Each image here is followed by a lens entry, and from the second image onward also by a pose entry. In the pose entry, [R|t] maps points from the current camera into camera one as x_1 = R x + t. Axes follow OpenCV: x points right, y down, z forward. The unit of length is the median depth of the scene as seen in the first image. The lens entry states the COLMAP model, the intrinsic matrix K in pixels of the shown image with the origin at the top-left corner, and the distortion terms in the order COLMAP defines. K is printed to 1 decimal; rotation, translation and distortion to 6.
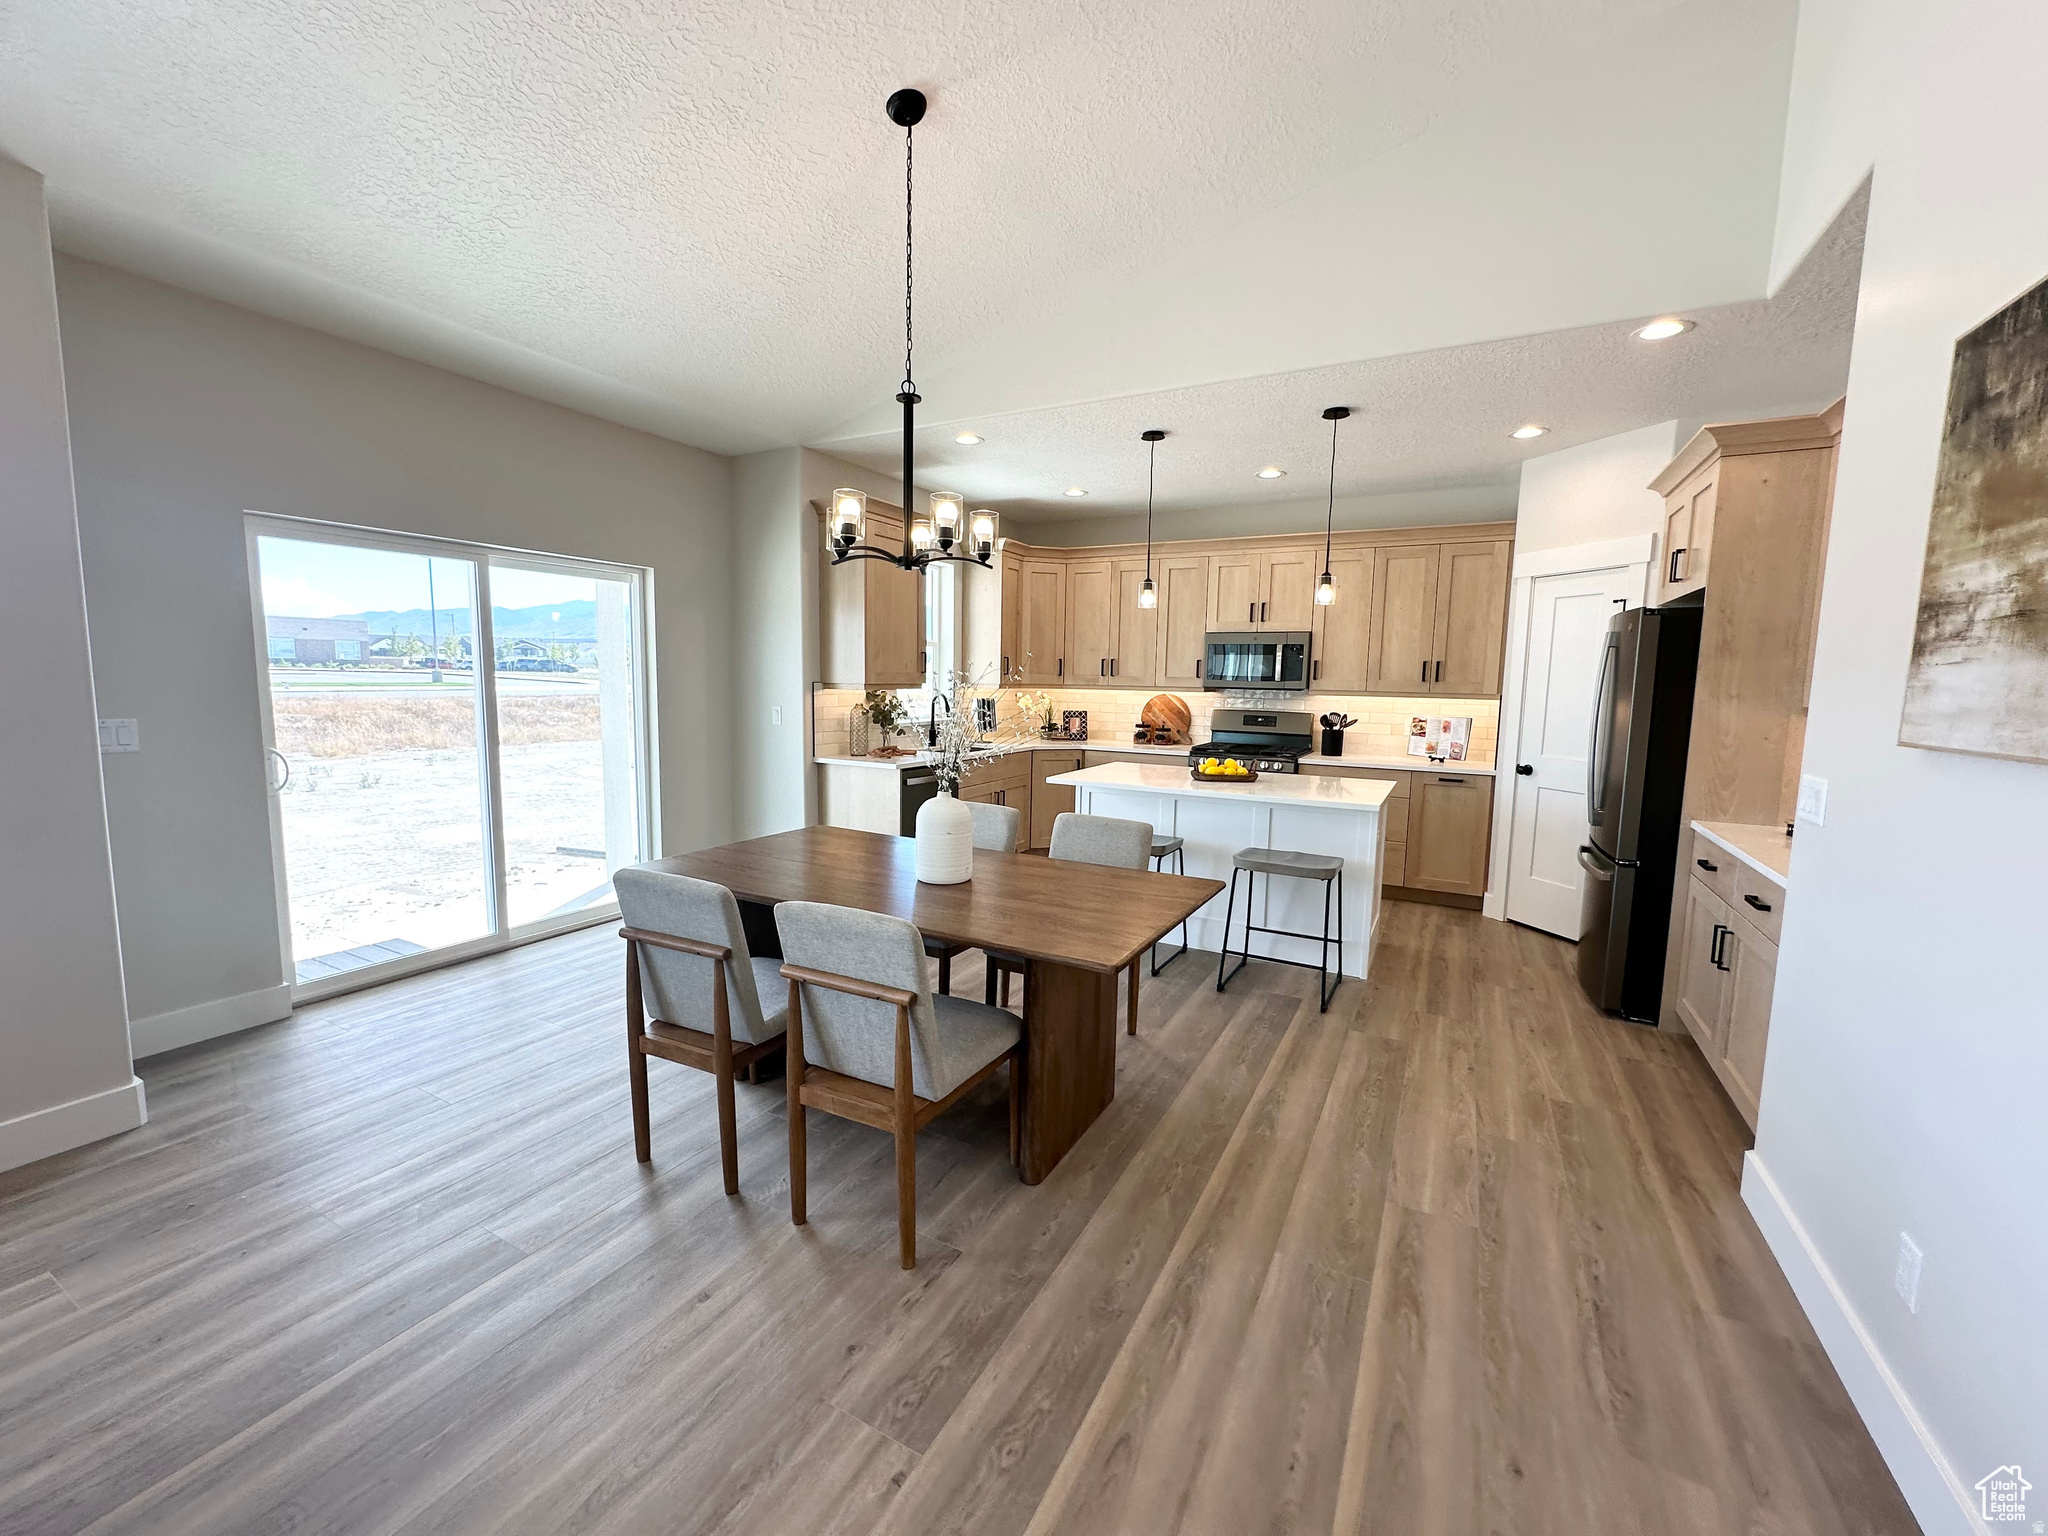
lens RADIAL K [[818.2, 0, 1021.3], [0, 818.2, 767.0], [0, 0, 1]] dist [-0.003993, 0.001050]
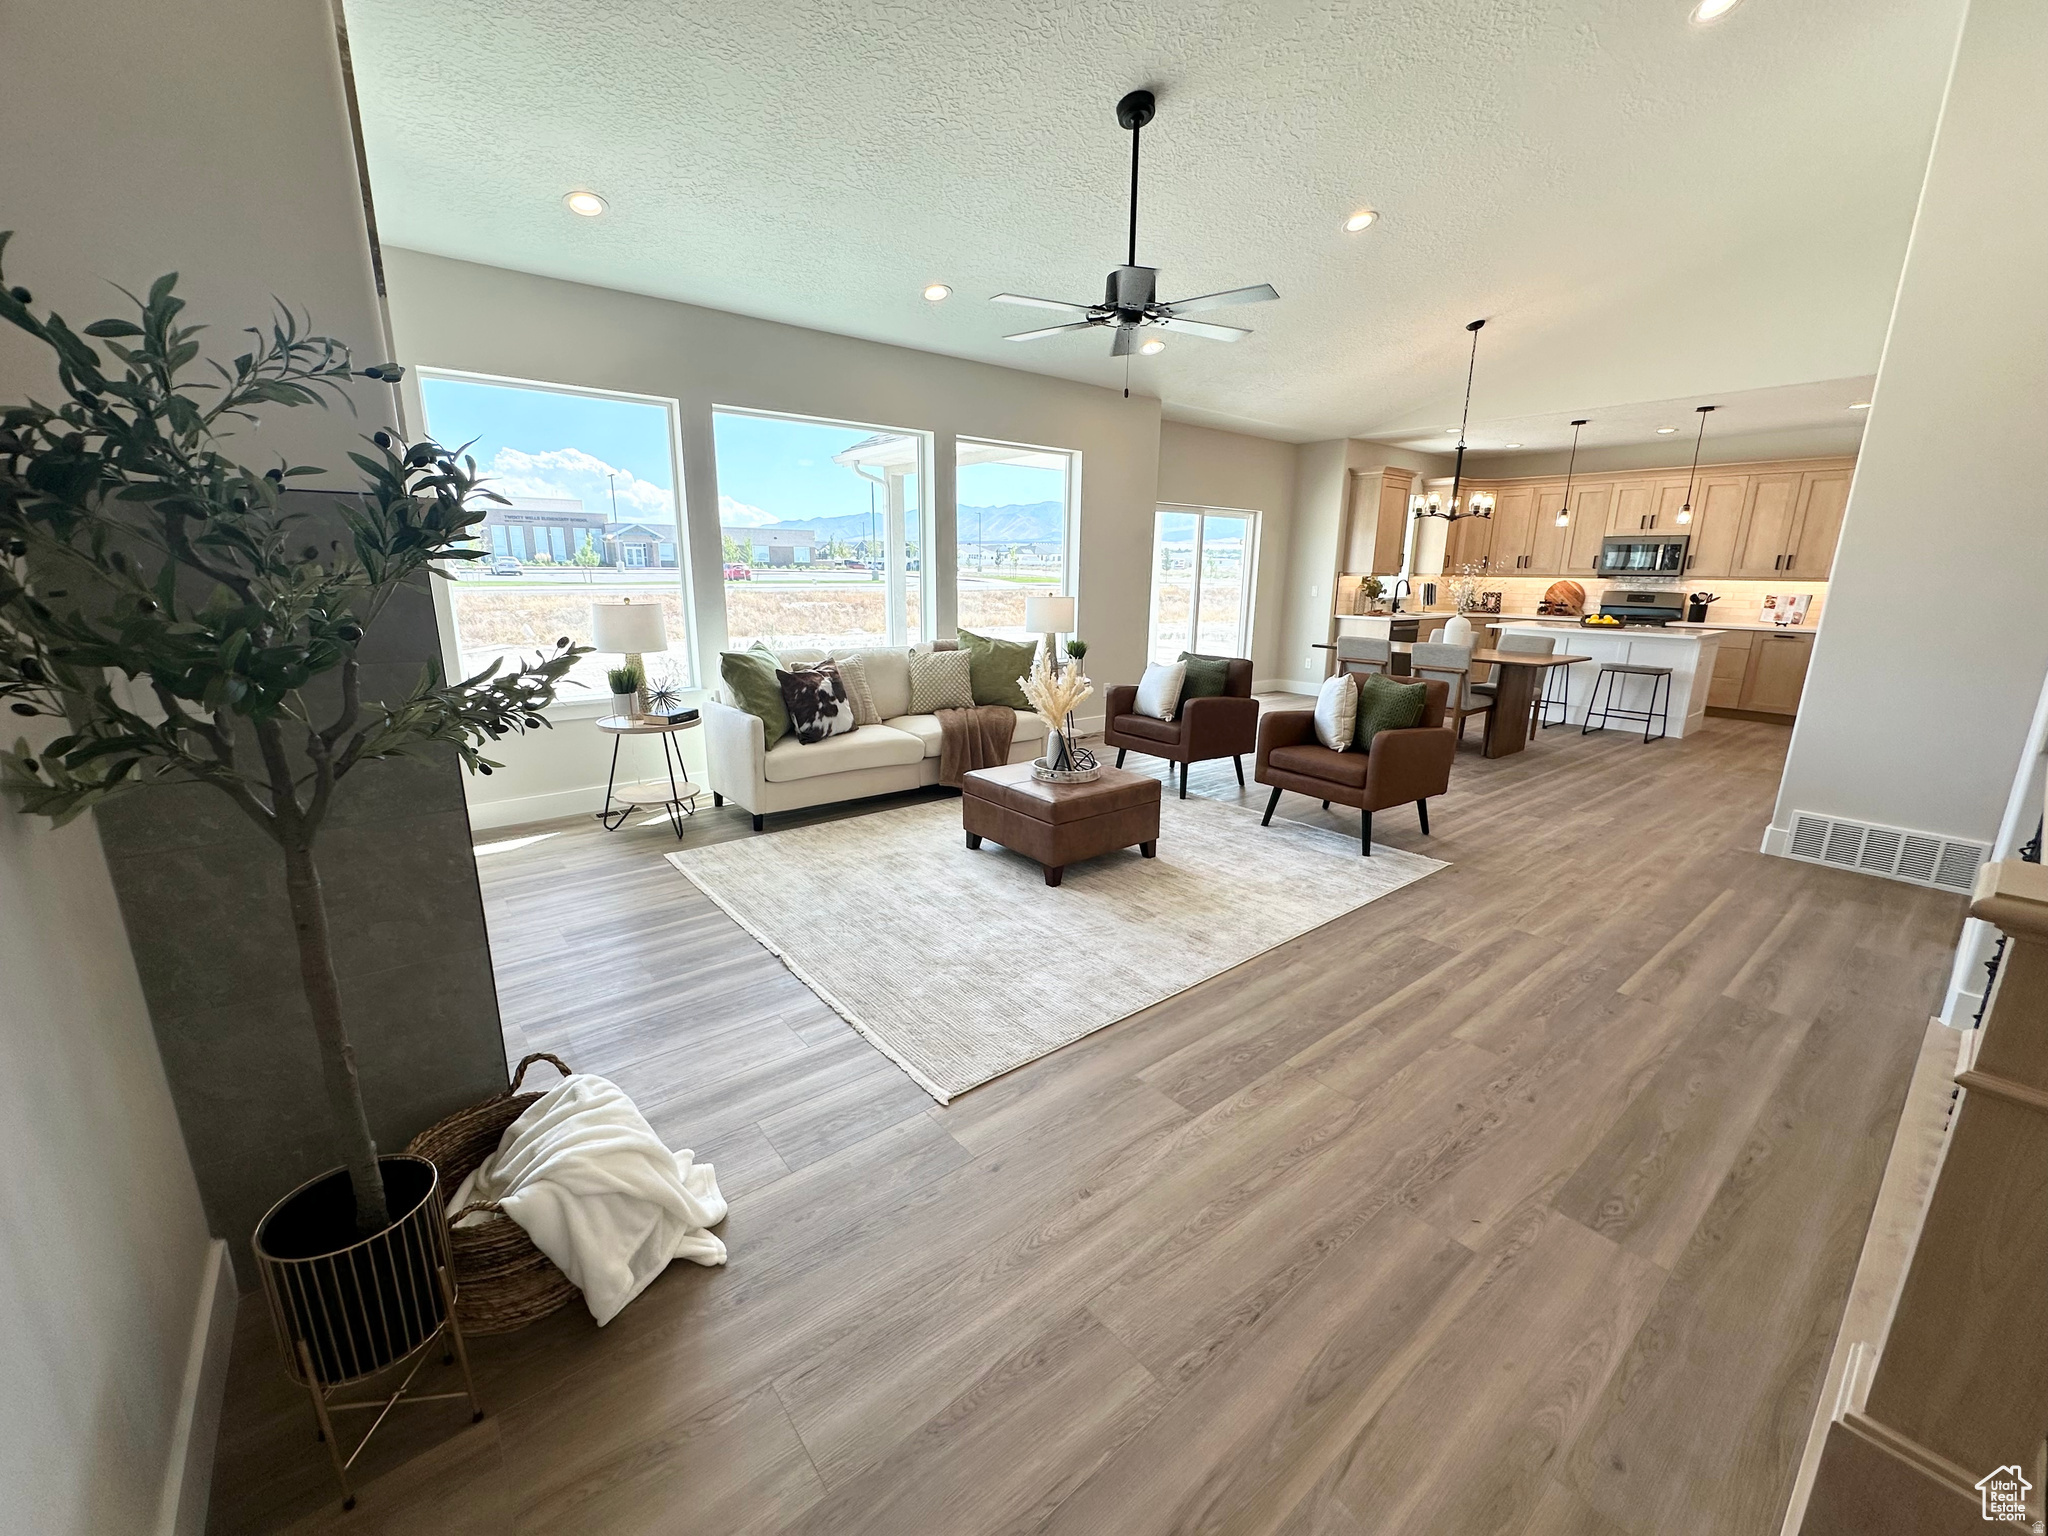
lens RADIAL K [[818.2, 0, 1021.8], [0, 818.2, 767.1], [0, 0, 1]] dist [-0.003993, 0.001050]
pose [[0.922519, 0.082814, -0.376963, -0.177195], [-0.036564, 0.991068, 0.128247, 0.111184], [0.384217, -0.104527, 0.917307, -0.921036]]
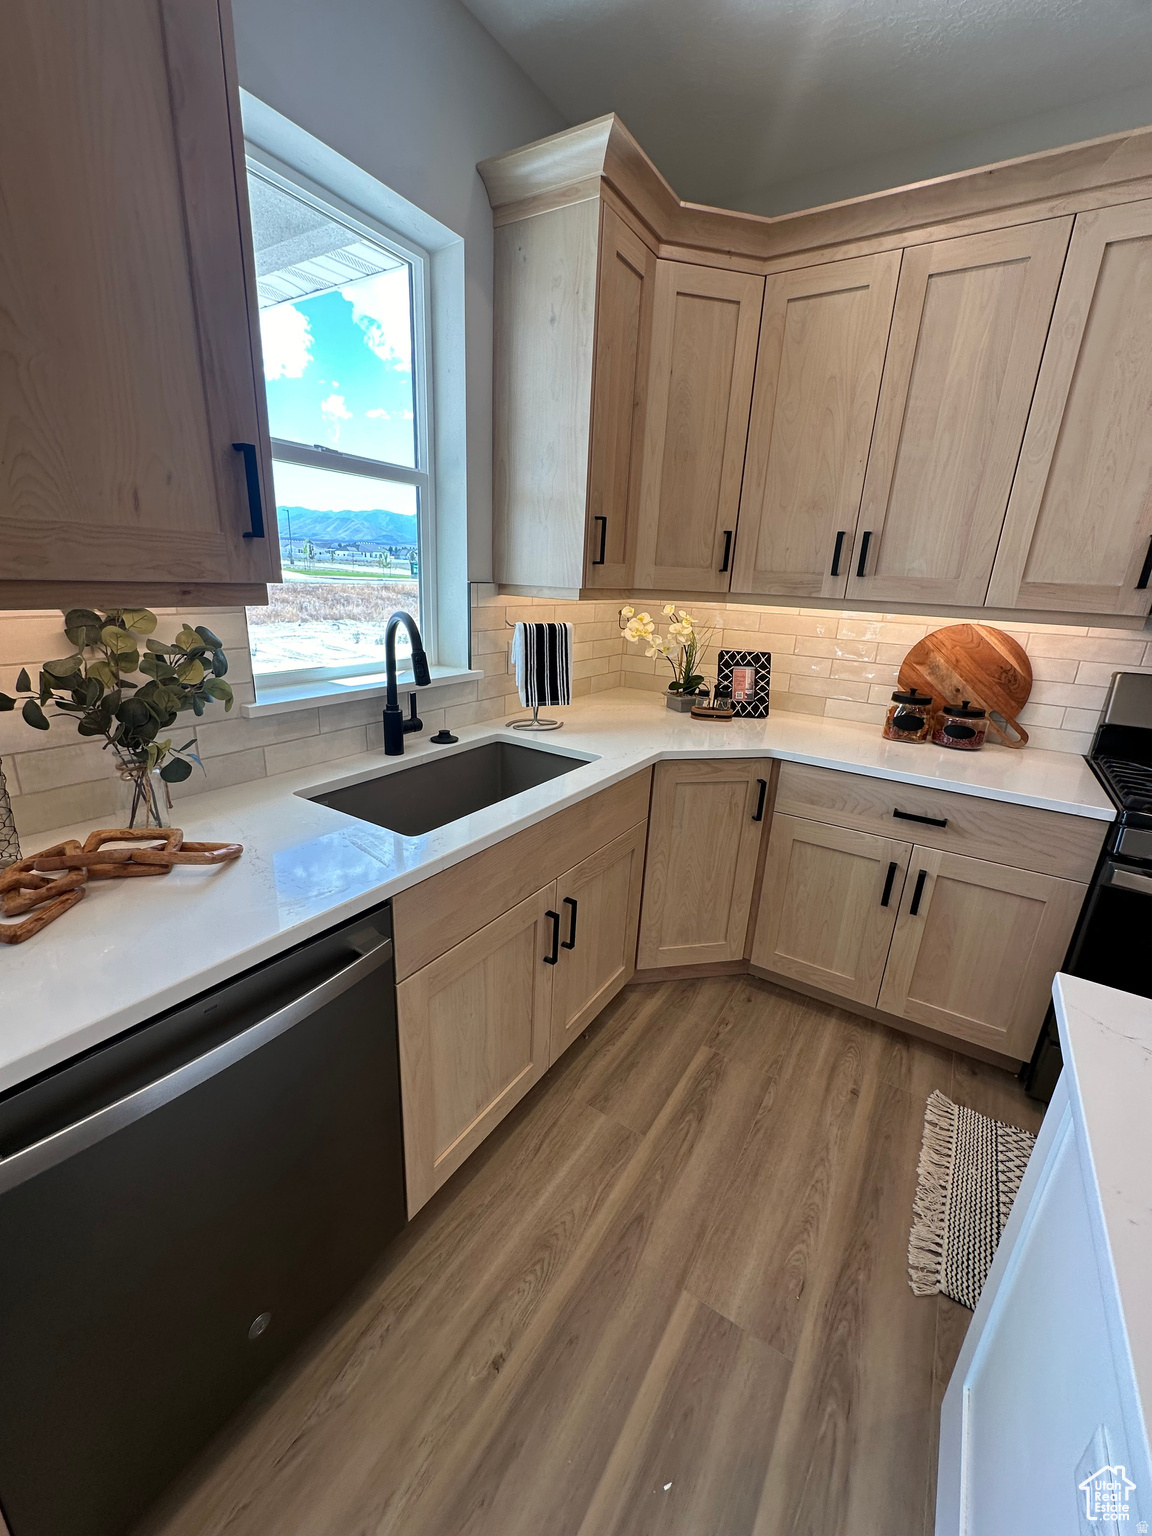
lens RADIAL K [[613.7, 0, 575.0], [0, 613.7, 766.9], [0, 0, 1]] dist [-0.003993, 0.001050]
pose [[0.997035, 0.049266, -0.059119, -0.009247], [-0.037200, 0.981048, 0.190161, -0.088300], [0.067366, -0.187398, 0.979971, 0.838997]]
